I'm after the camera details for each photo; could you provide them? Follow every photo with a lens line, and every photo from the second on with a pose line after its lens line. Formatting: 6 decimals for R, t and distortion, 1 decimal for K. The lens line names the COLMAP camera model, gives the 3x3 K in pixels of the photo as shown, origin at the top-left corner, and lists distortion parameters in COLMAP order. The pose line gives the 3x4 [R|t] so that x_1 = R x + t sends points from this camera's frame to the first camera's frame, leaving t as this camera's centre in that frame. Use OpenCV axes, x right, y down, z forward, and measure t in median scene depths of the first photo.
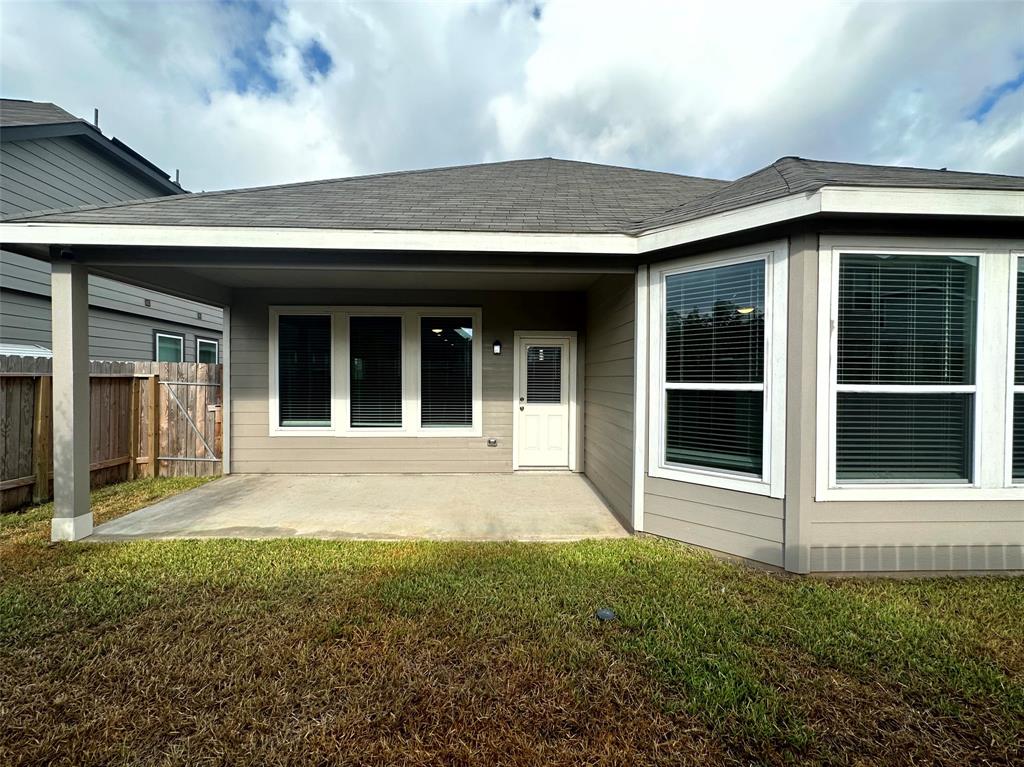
lens RADIAL K [[408.7, 0, 514.4], [0, 408.7, 383.8], [0, 0, 1]] dist [-0.001874, -0.000259]
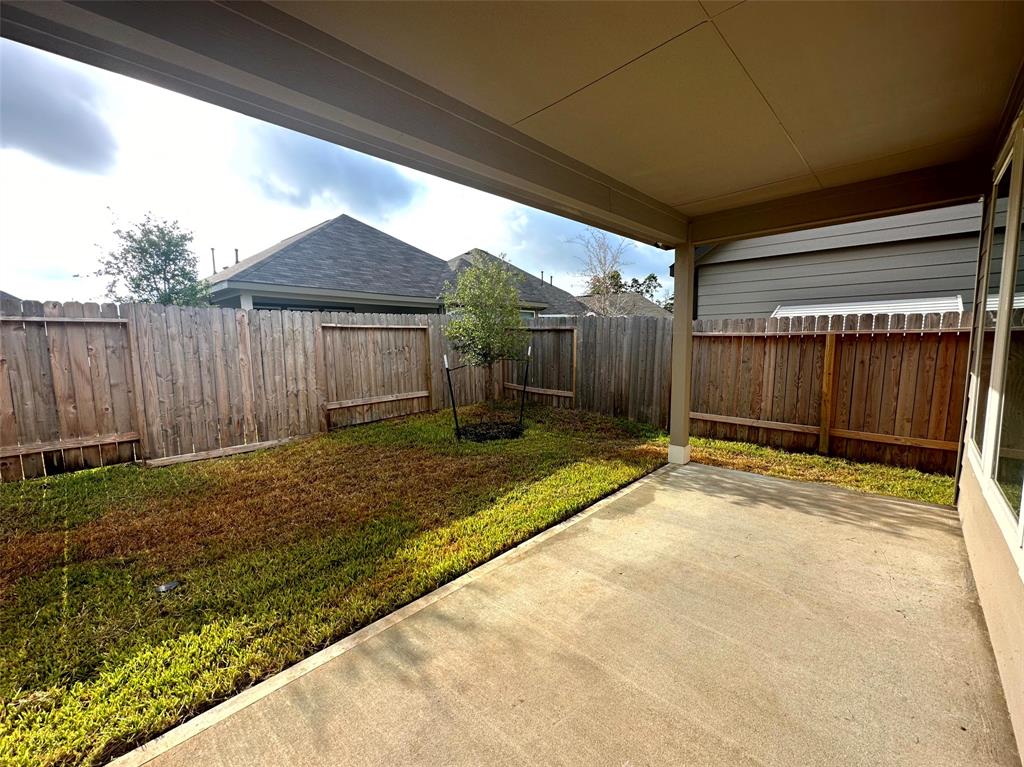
lens RADIAL K [[408.7, 0, 514.4], [0, 408.7, 383.8], [0, 0, 1]] dist [-0.001874, -0.000259]
pose [[-0.735096, 0.067627, -0.674582, 0.135953], [0.000671, 0.995085, 0.099026, 0.005593], [0.677963, 0.072340, -0.731528, 1.446819]]
